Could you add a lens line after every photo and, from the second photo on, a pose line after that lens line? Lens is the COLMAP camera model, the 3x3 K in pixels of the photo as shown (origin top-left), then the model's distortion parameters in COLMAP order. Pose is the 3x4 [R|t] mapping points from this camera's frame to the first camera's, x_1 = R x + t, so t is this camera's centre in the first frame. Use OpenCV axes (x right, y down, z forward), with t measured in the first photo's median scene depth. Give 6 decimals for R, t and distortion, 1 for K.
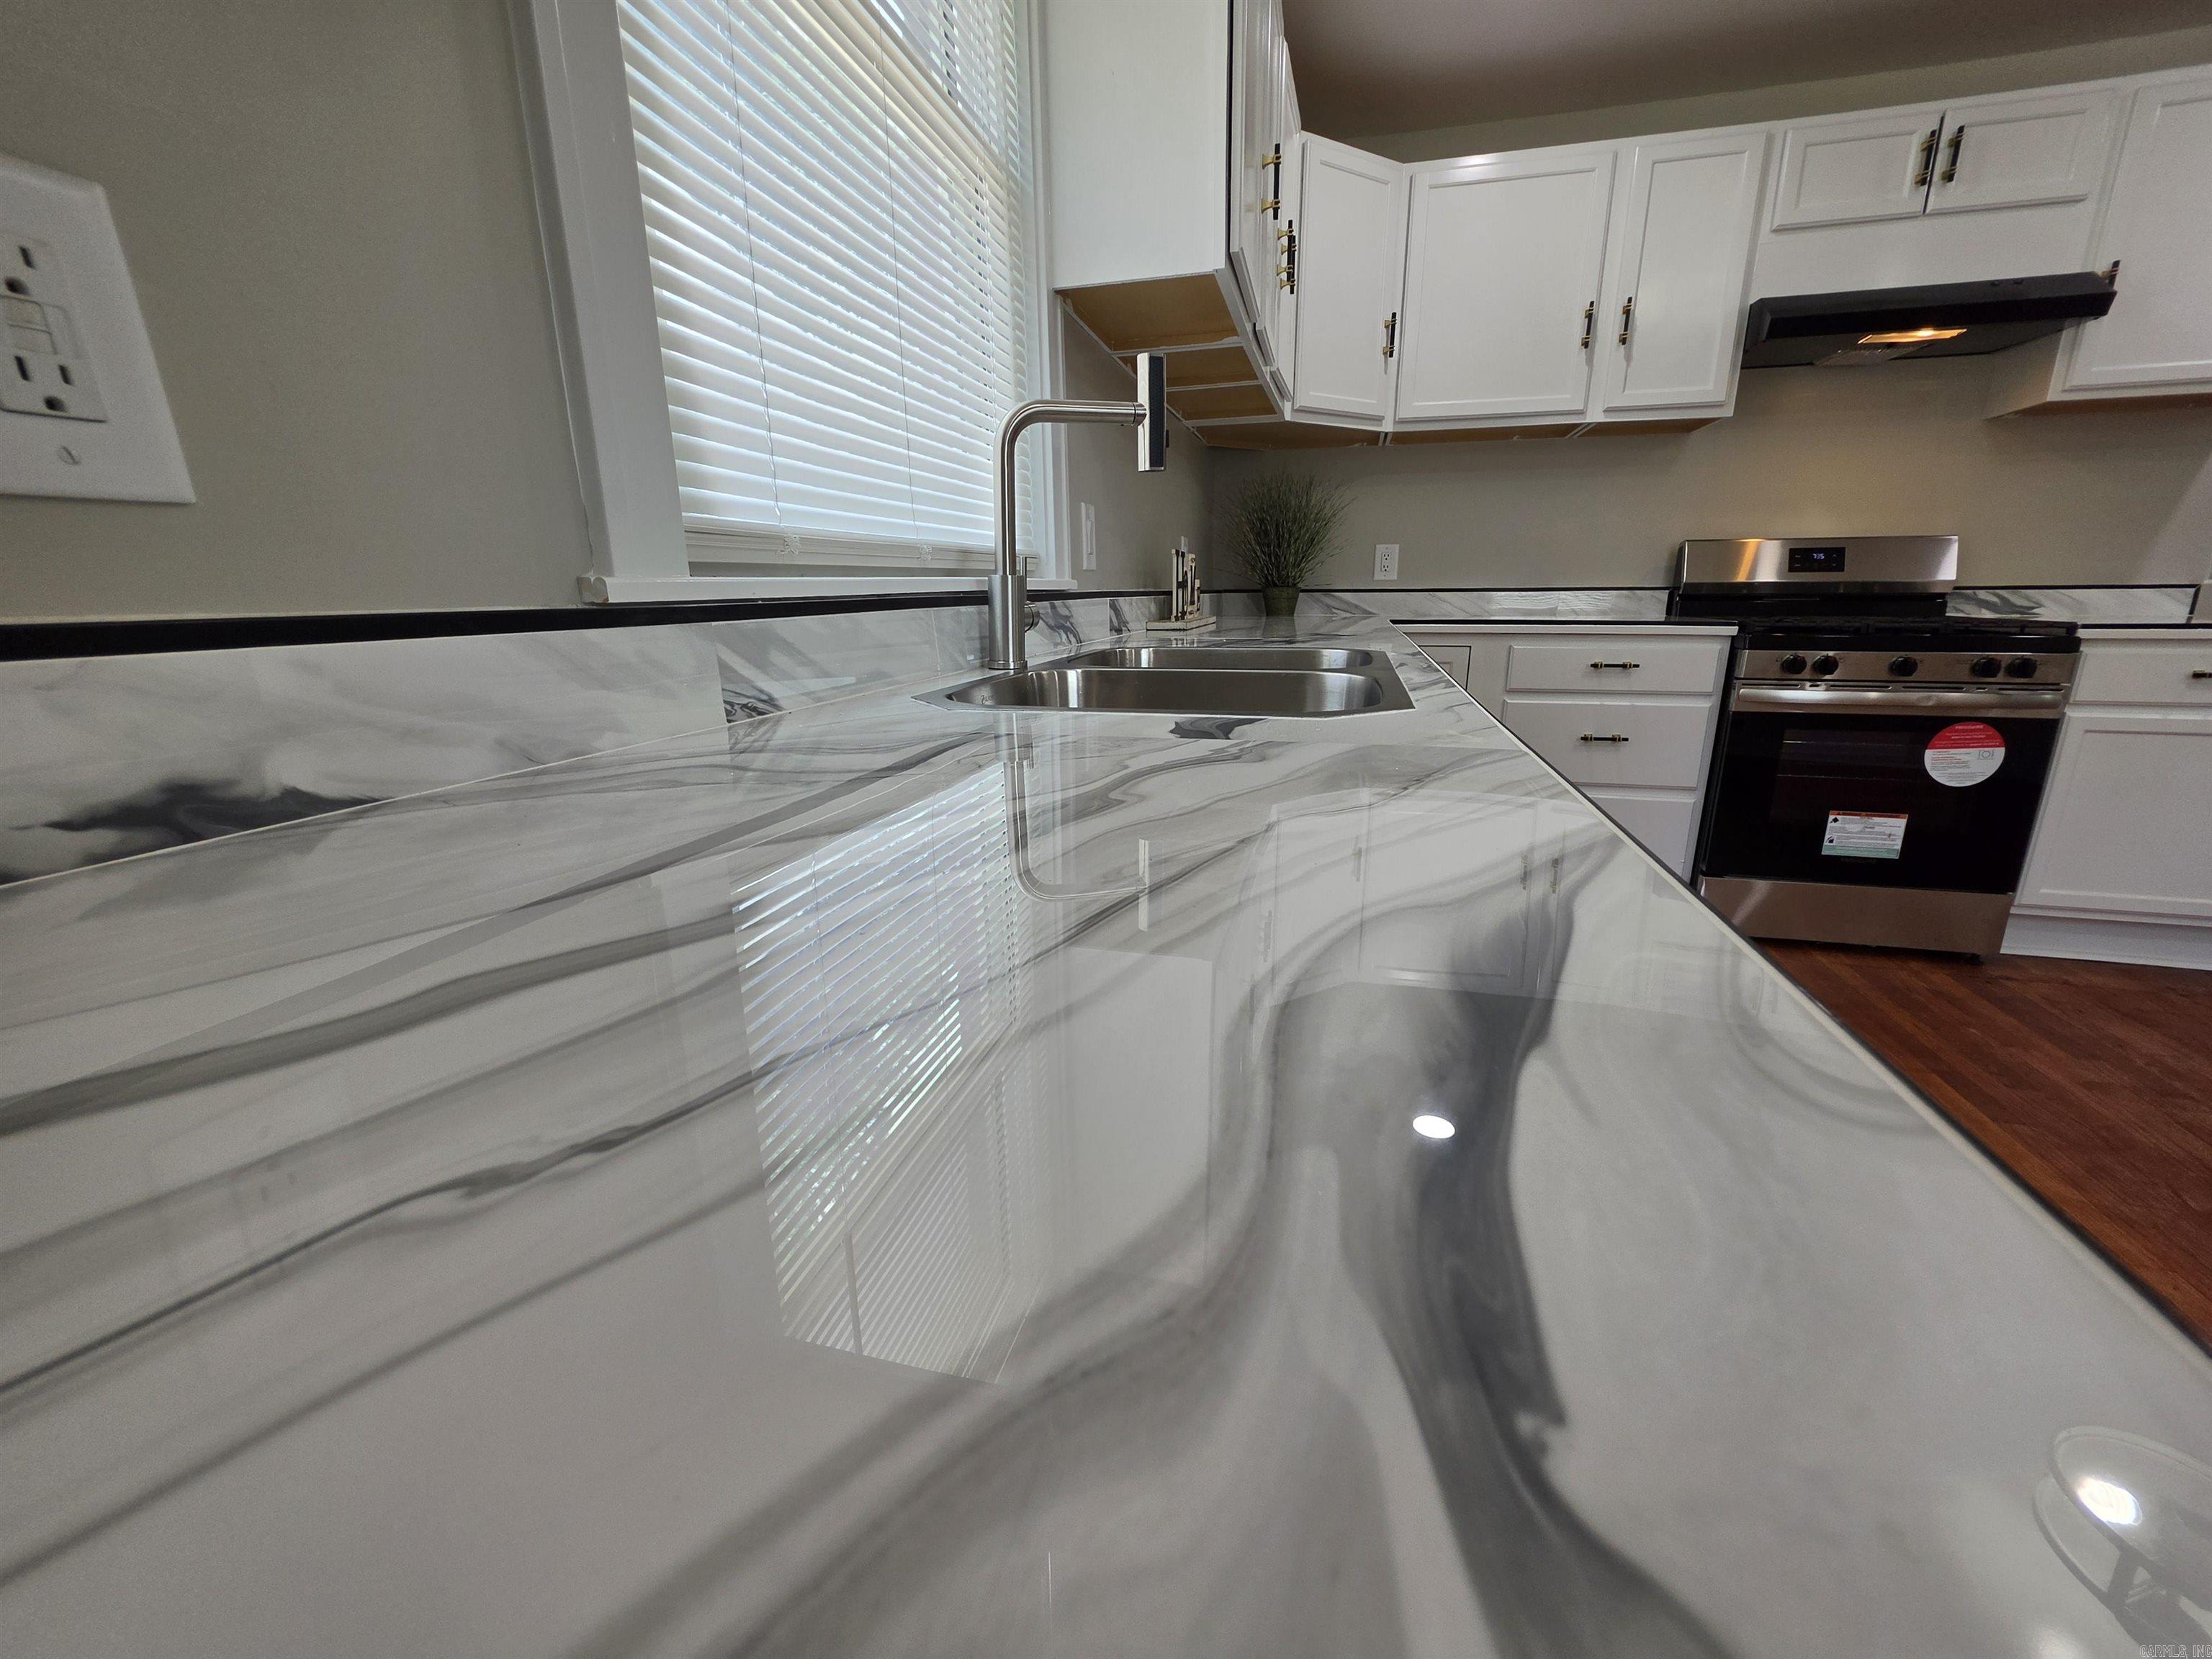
lens RADIAL K [[887.3, 0, 1100.5], [0, 887.3, 822.0], [0, 0, 1]] dist [-0.005936, 0.001841]
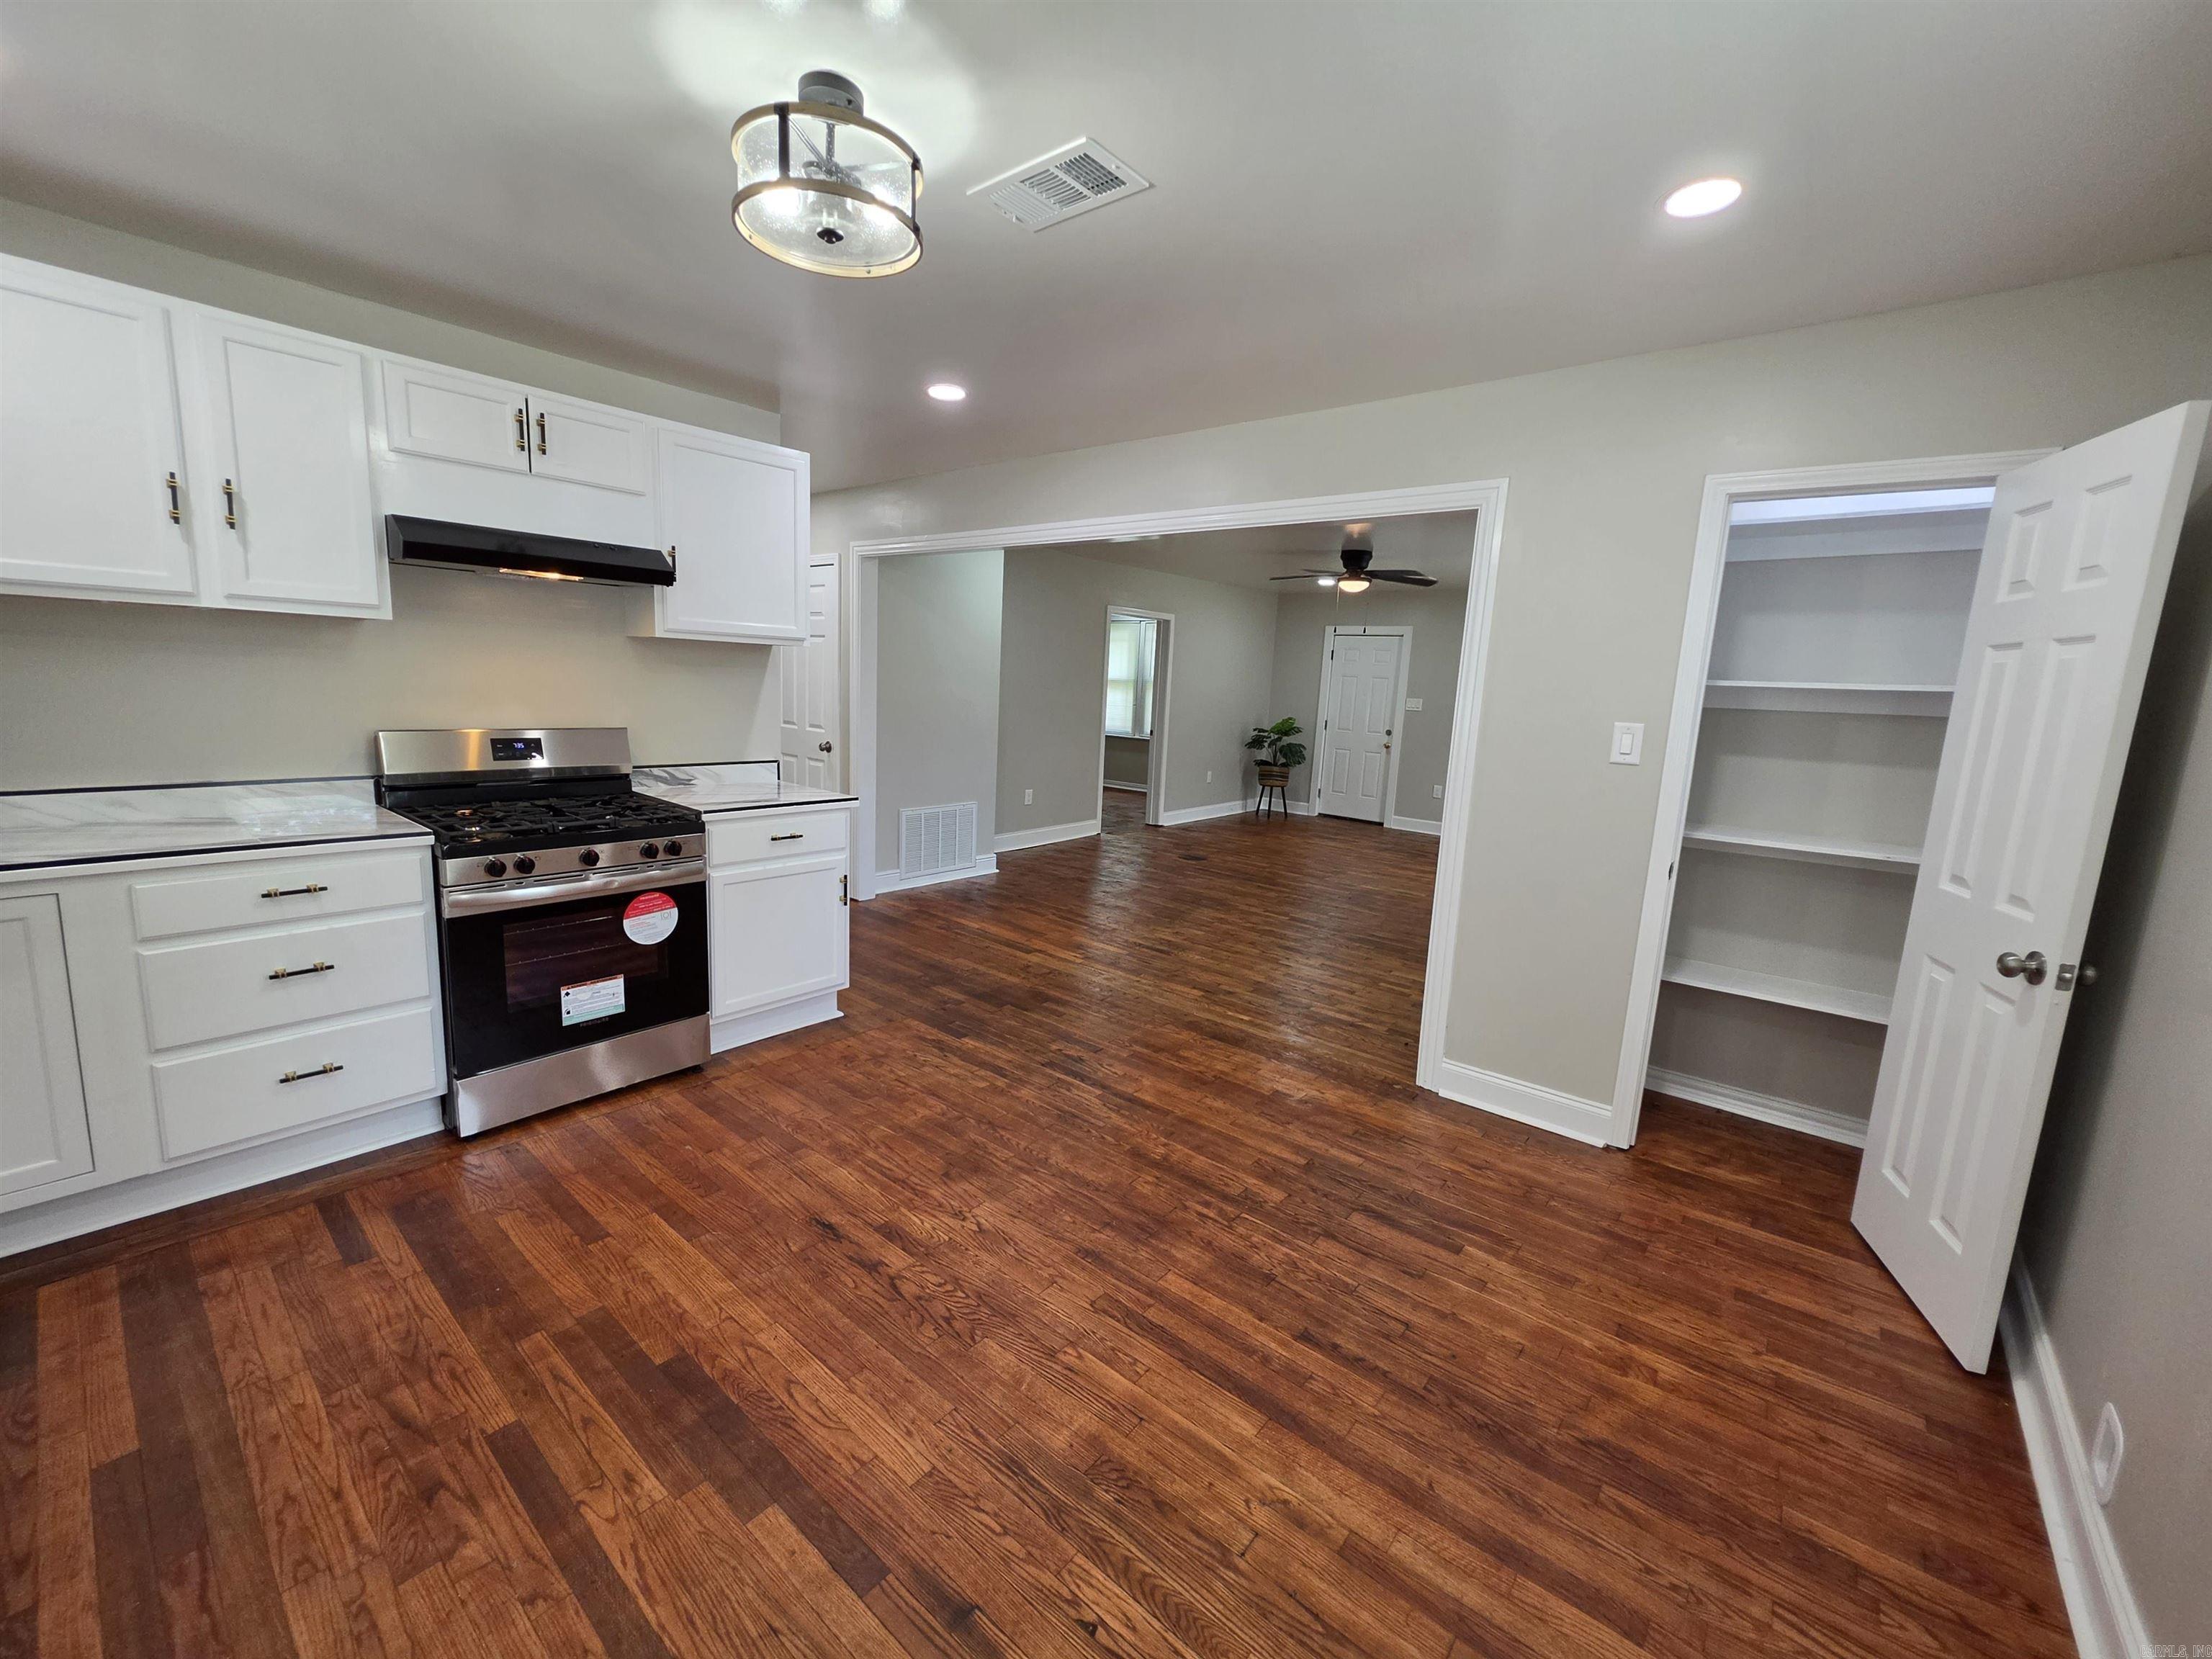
lens RADIAL K [[887.3, 0, 1121.2], [0, 887.3, 815.8], [0, 0, 1]] dist [-0.005936, 0.001841]
pose [[0.400882, -0.112166, 0.909237, 0.122233], [0.180653, 0.982668, 0.041575, -0.145826], [-0.898142, 0.147590, 0.414196, -0.126302]]
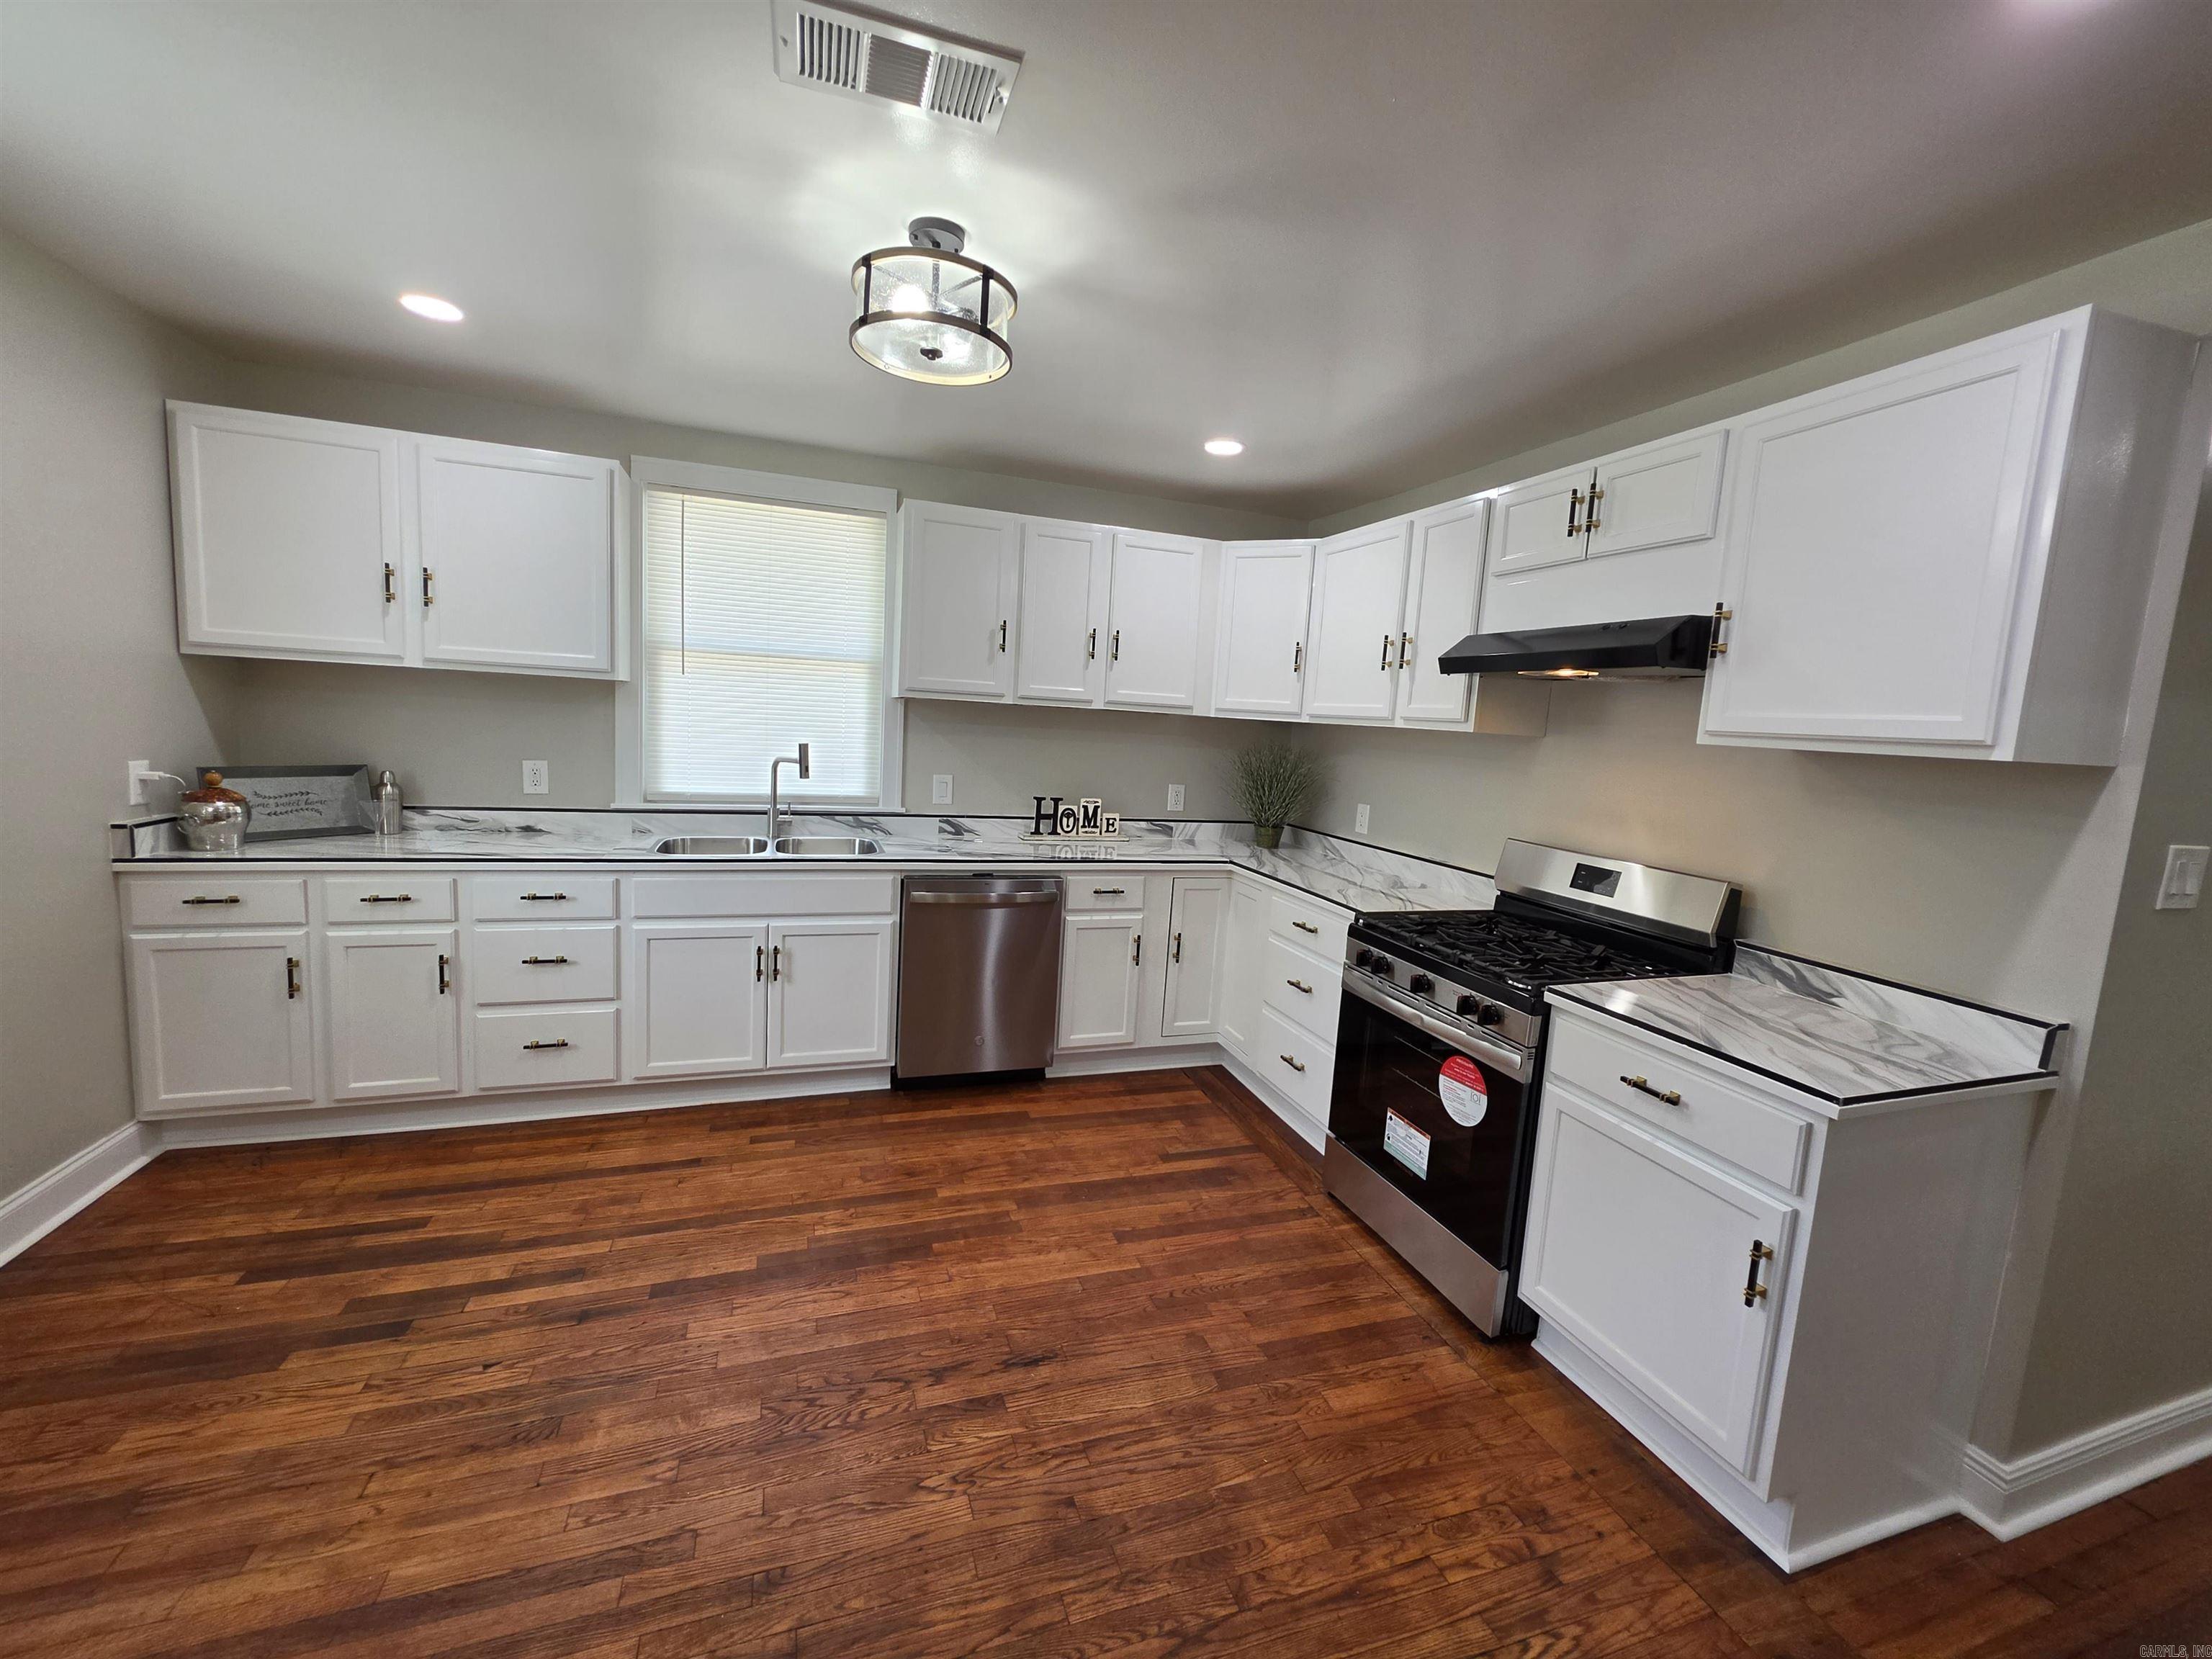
lens RADIAL K [[887.3, 0, 1100.4], [0, 887.3, 817.9], [0, 0, 1]] dist [-0.005936, 0.001841]
pose [[0.561065, 0.136481, -0.816443, 1.461510], [-0.271426, 0.962116, -0.025694, -0.224948], [0.782006, 0.236020, 0.576855, 0.054886]]
